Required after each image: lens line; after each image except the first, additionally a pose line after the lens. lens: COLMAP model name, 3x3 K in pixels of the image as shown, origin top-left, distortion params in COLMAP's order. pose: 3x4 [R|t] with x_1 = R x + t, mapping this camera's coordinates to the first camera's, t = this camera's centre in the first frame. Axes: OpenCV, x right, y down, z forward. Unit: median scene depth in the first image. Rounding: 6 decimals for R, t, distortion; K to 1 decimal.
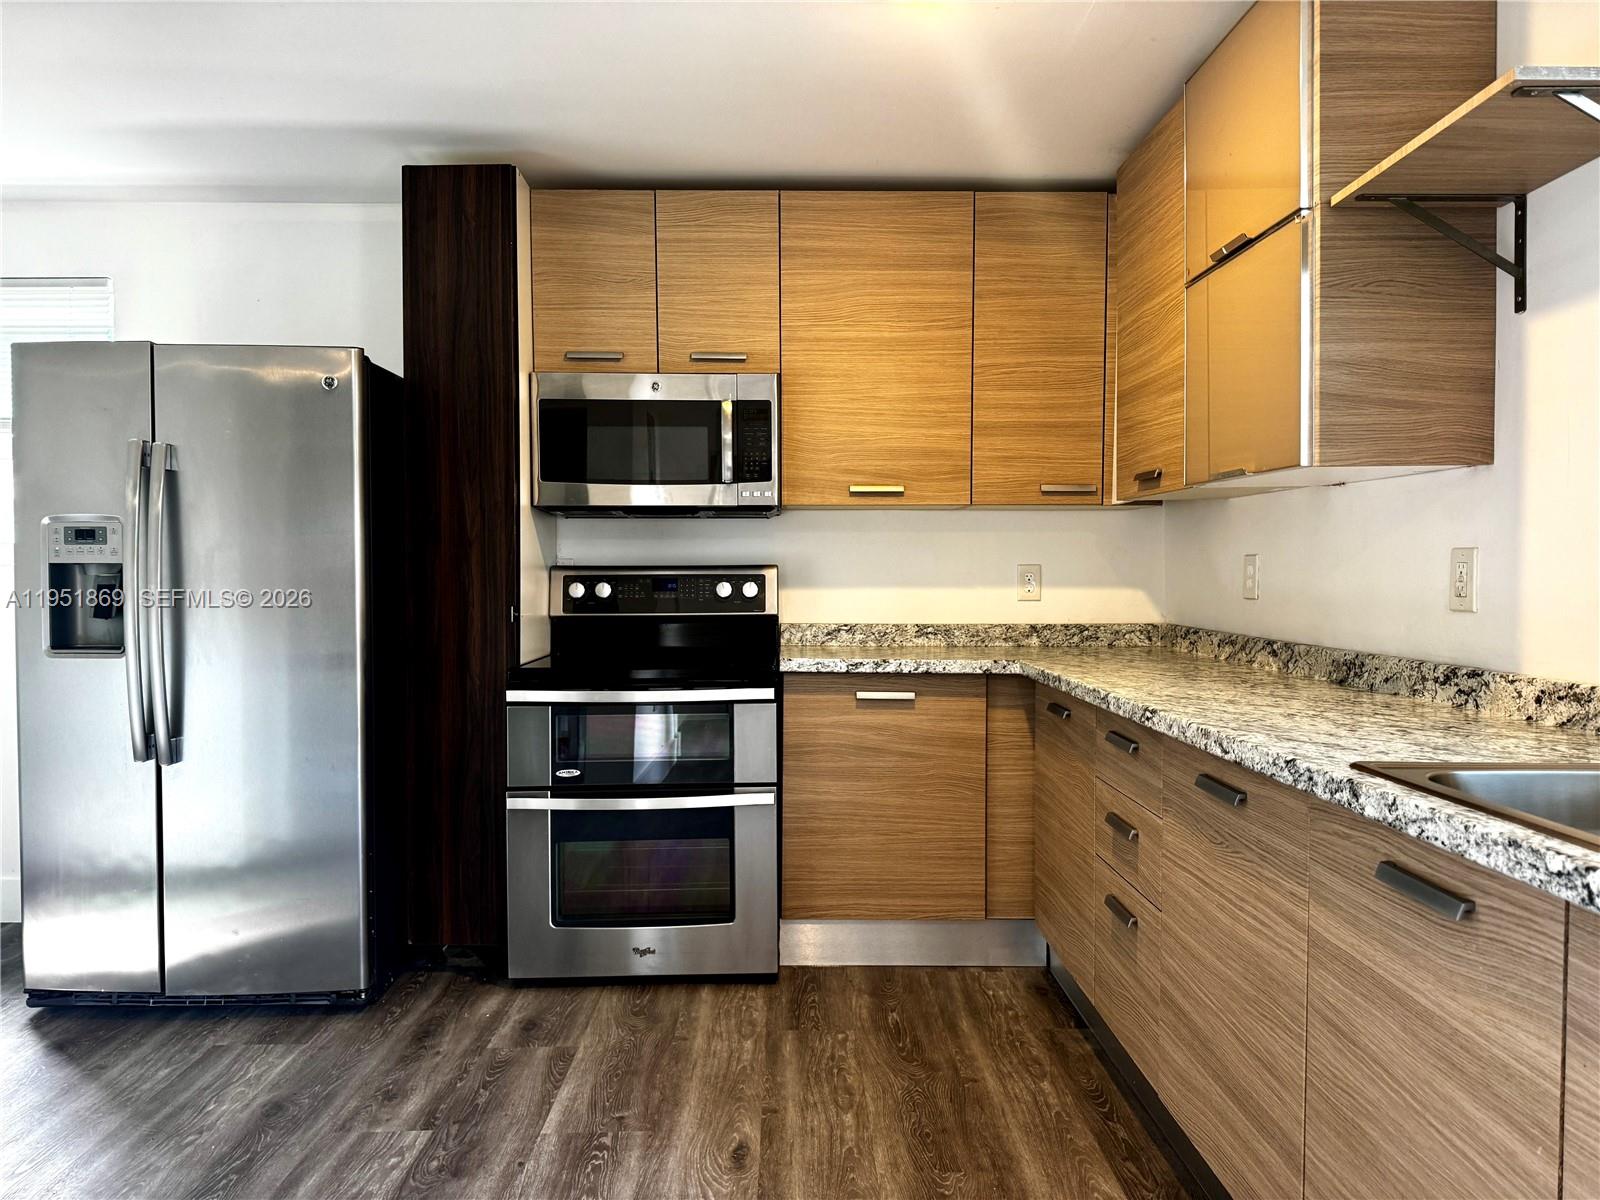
lens RADIAL K [[1110.7, 0, 801.6], [0, 1110.7, 594.6], [0, 0, 1]] dist [-0.002169, -0.008432]
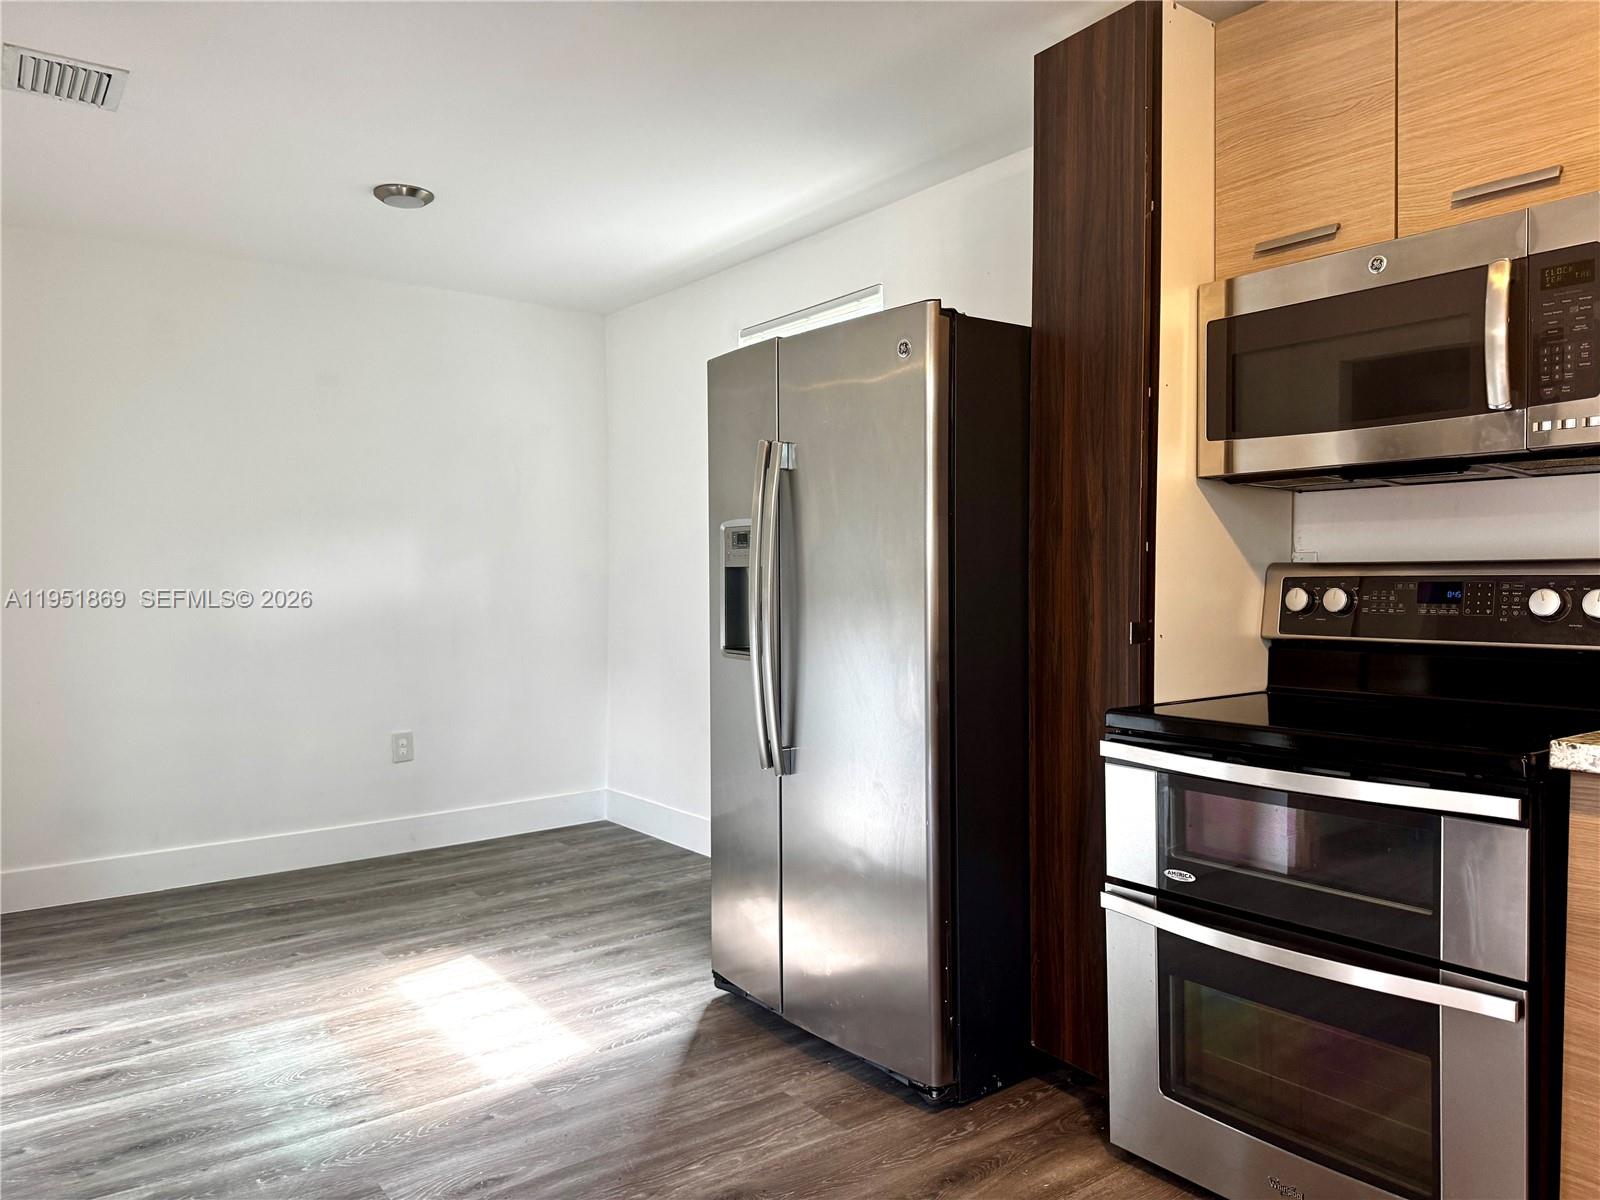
lens RADIAL K [[1110.7, 0, 799.5], [0, 1110.7, 604.9], [0, 0, 1]] dist [-0.002169, -0.008432]
pose [[0.582890, 0.018799, -0.812334, 0.191921], [-0.008064, 0.999817, 0.017352, -0.011483], [0.812511, -0.003563, 0.582935, 0.419100]]
